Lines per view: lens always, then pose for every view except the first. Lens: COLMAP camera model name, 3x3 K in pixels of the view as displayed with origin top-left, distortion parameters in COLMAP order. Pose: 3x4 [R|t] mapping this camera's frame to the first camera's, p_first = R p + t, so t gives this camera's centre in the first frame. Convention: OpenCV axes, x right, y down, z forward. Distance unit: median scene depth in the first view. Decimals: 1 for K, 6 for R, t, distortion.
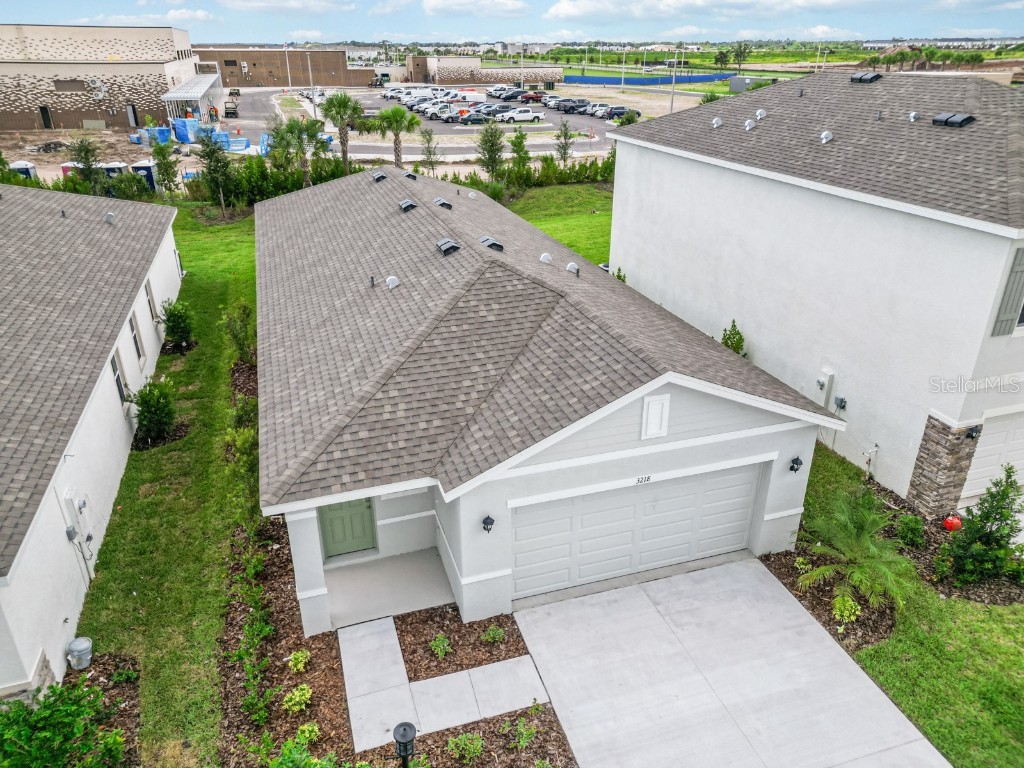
lens RADIAL K [[717.8, 0, 505.5], [0, 717.8, 382.6], [0, 0, 1]] dist [0.049463, -0.030594]
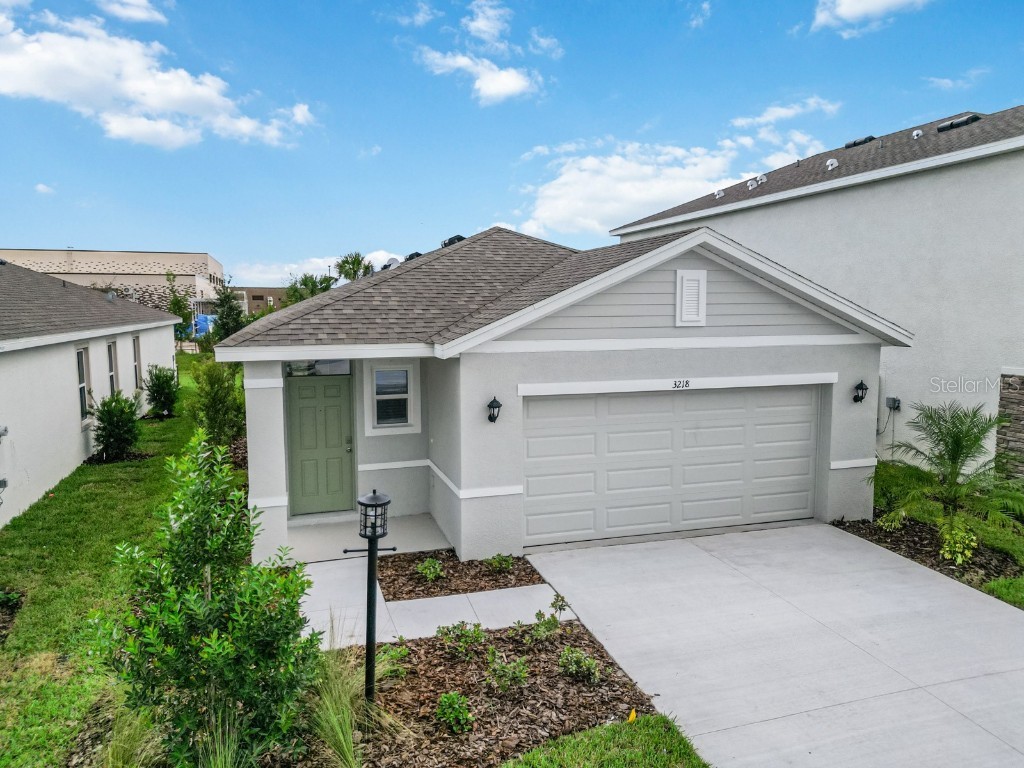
lens RADIAL K [[717.8, 0, 507.6], [0, 717.8, 384.4], [0, 0, 1]] dist [0.049463, -0.030594]
pose [[0.999995, 0.001675, -0.002797, -0.005937], [-0.002490, 0.946096, -0.323875, 0.372321], [0.002104, 0.323881, 0.946096, 0.195790]]
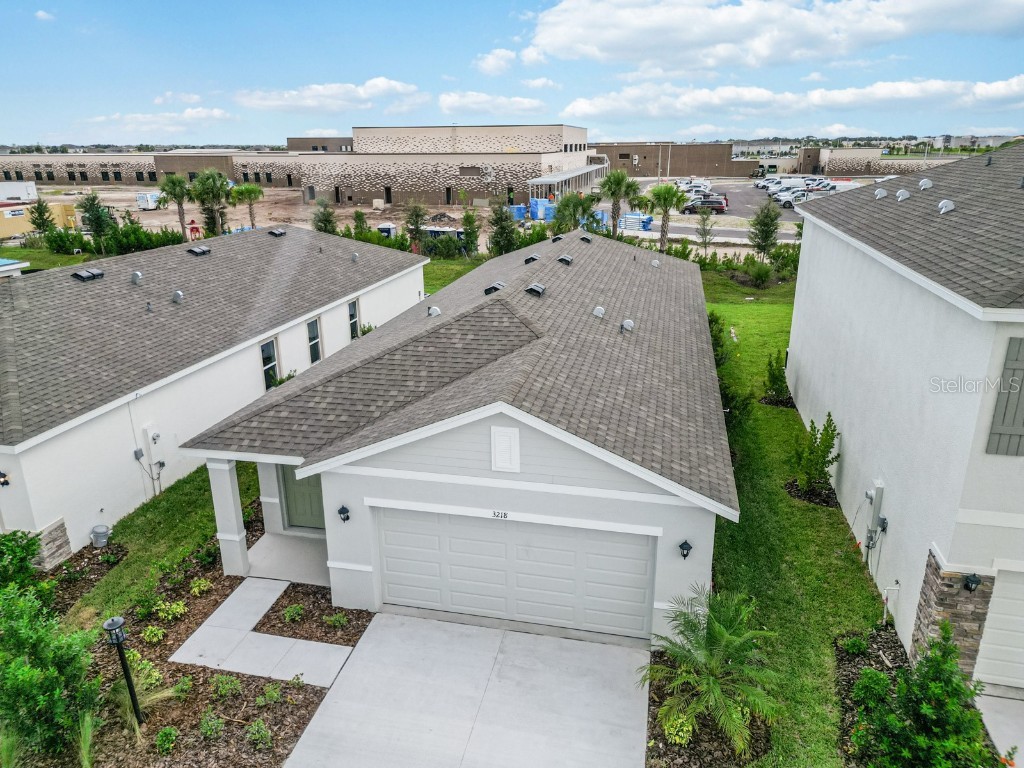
lens RADIAL K [[717.8, 0, 508.6], [0, 717.8, 385.2], [0, 0, 1]] dist [0.049463, -0.030594]
pose [[0.862263, 0.156761, -0.481589, 0.594823], [-0.209600, 0.976092, -0.057554, 0.014513], [0.461053, 0.150568, 0.874505, 0.110070]]
